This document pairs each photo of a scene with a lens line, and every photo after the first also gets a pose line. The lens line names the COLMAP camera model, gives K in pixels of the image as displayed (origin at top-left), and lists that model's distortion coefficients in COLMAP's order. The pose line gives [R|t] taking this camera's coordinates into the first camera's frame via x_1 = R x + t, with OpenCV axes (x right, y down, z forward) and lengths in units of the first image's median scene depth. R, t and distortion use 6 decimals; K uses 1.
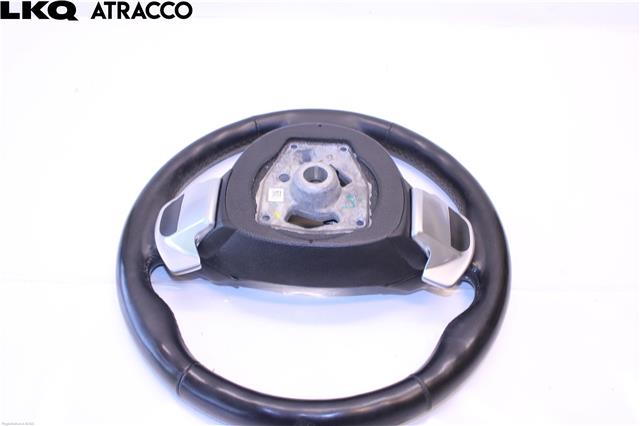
lens RADIAL K [[617.7, 0, 320.0], [0, 617.7, 213.0], [0, 0, 1]] dist [-0.120318, 0.134821]
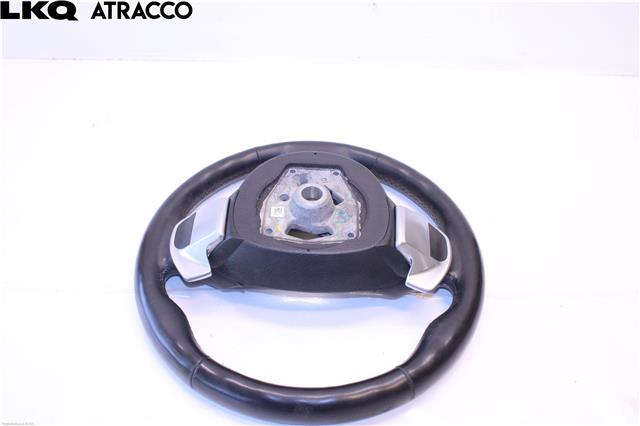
lens RADIAL K [[617.7, 0, 320.0], [0, 617.7, 213.0], [0, 0, 1]] dist [-0.120318, 0.134821]
pose [[0.999879, -0.001926, 0.015445, -0.010040], [0.003108, 0.997033, -0.076906, 0.061840], [-0.015251, 0.076945, 0.996919, -0.144579]]
